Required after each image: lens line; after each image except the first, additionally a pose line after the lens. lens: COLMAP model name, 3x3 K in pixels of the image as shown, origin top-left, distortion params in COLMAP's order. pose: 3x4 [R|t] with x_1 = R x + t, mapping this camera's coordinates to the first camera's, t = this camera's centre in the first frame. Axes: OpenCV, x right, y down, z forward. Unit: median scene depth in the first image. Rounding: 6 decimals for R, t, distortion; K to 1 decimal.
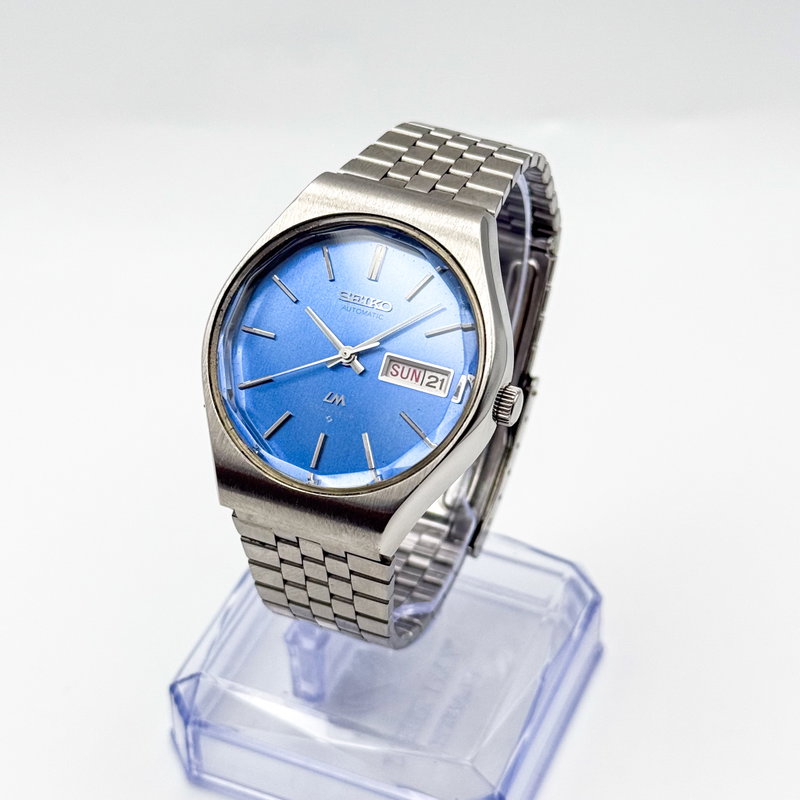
lens RADIAL K [[2021.2, 0, 401.0], [0, 2021.2, 399.1], [0, 0, 1]] dist [0.141797, 0.000000]
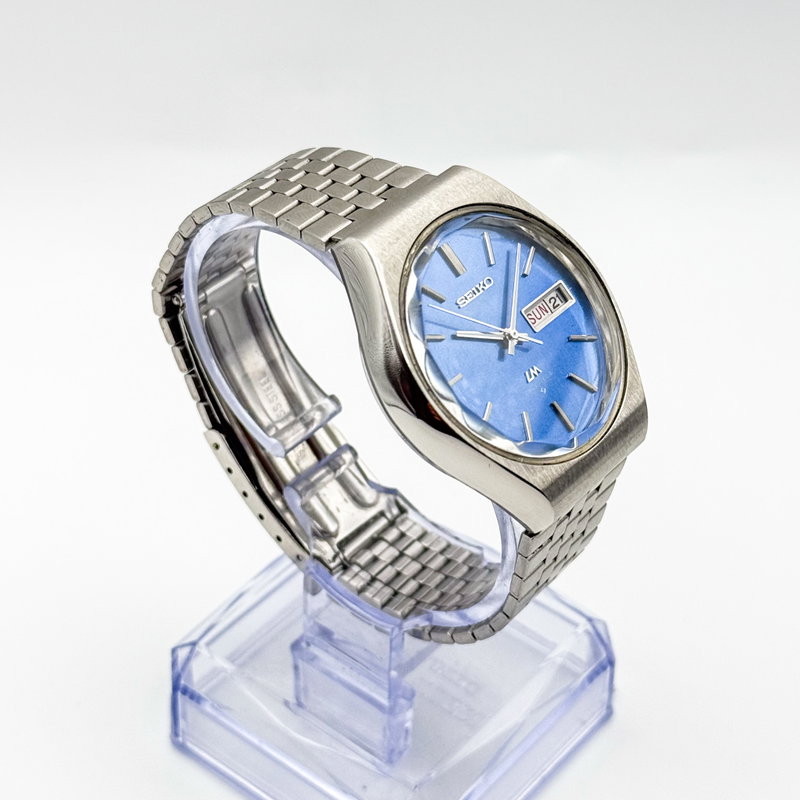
lens RADIAL K [[2021.2, 0, 399.3], [0, 2021.2, 399.1], [0, 0, 1]] dist [0.141797, 0.000000]
pose [[0.282226, -0.609814, 0.740591, -0.807837], [0.613930, 0.708005, 0.349025, -0.385249], [-0.737182, 0.356167, 0.574201, 0.447545]]
